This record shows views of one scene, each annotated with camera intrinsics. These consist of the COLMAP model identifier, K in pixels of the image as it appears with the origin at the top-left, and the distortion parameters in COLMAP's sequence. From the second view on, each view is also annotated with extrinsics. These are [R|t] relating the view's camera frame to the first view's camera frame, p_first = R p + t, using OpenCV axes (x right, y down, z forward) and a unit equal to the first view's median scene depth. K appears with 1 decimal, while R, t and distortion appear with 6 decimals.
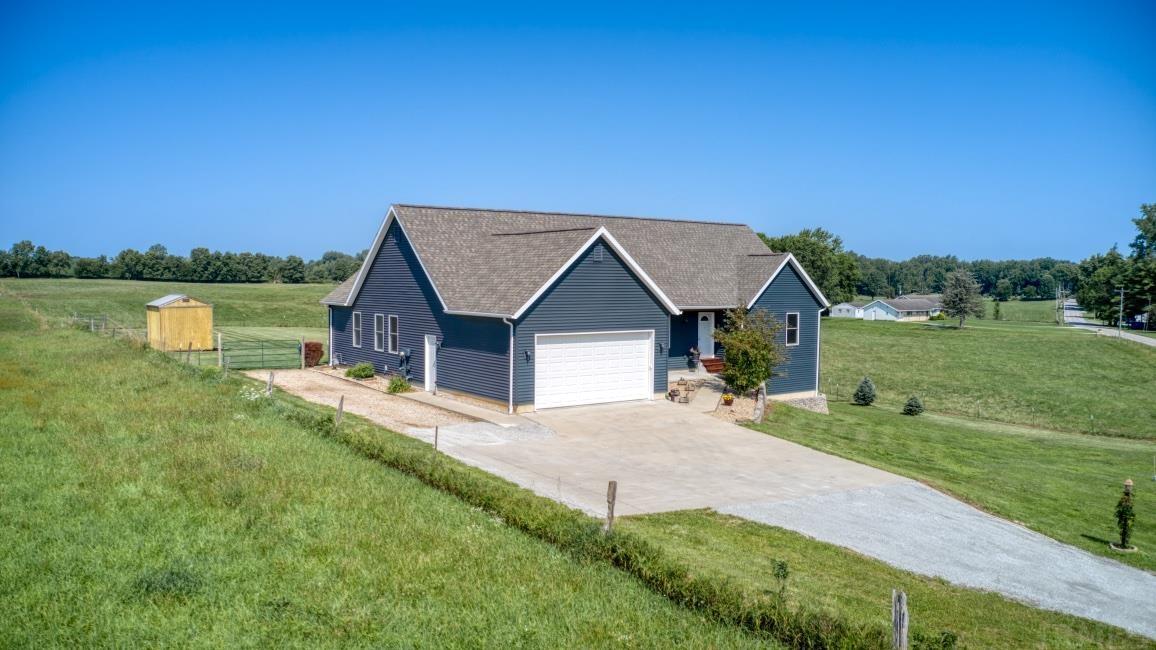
lens RADIAL K [[892.5, 0, 578.0], [0, 892.5, 325.0], [0, 0, 1]] dist [-0.149708, 0.000705]
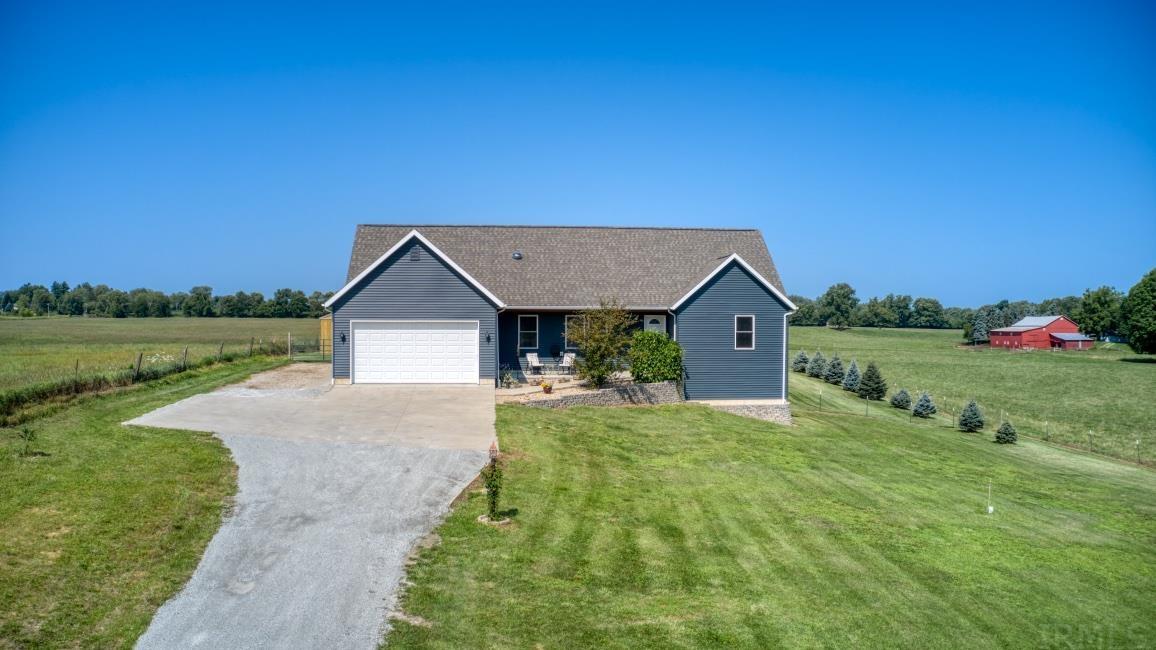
lens RADIAL K [[892.5, 0, 578.0], [0, 892.5, 325.0], [0, 0, 1]] dist [-0.149708, 0.000705]
pose [[0.863279, -0.002782, -0.504719, 0.606036], [-0.022326, 0.998796, -0.043692, 0.045079], [0.504232, 0.048987, 0.862178, 0.083756]]
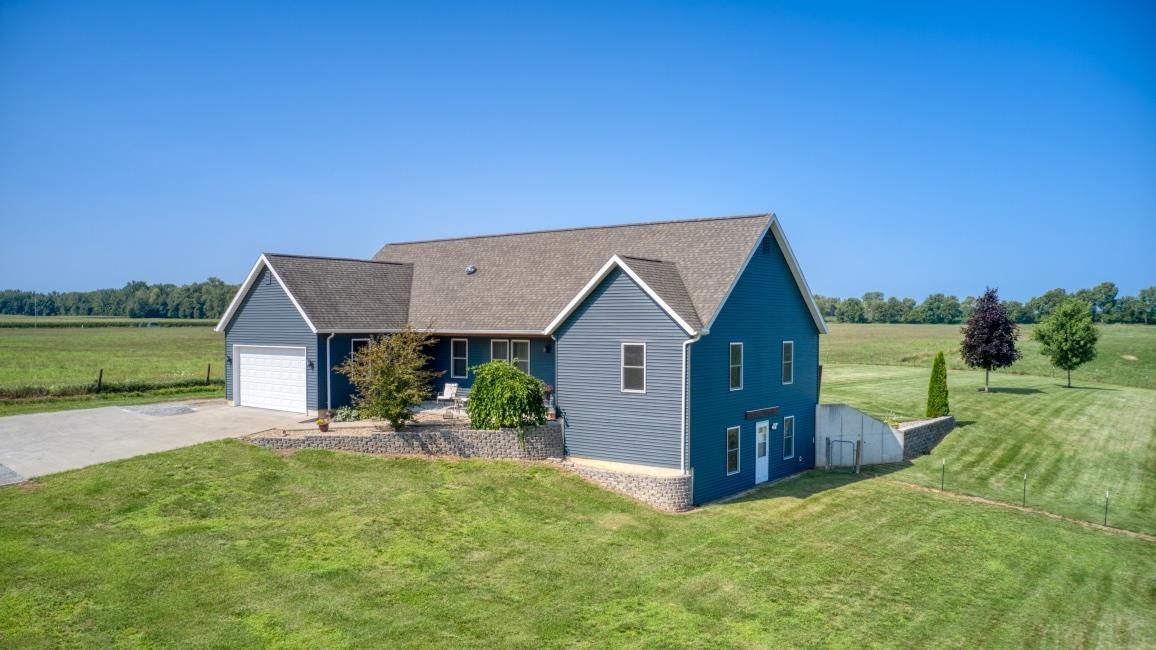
lens RADIAL K [[892.5, 0, 578.0], [0, 892.5, 325.0], [0, 0, 1]] dist [-0.149708, 0.000705]
pose [[0.284148, -0.005107, -0.958767, 0.928758], [-0.050936, 0.998493, -0.020414, -0.012741], [0.957426, 0.054636, 0.283460, 0.812408]]
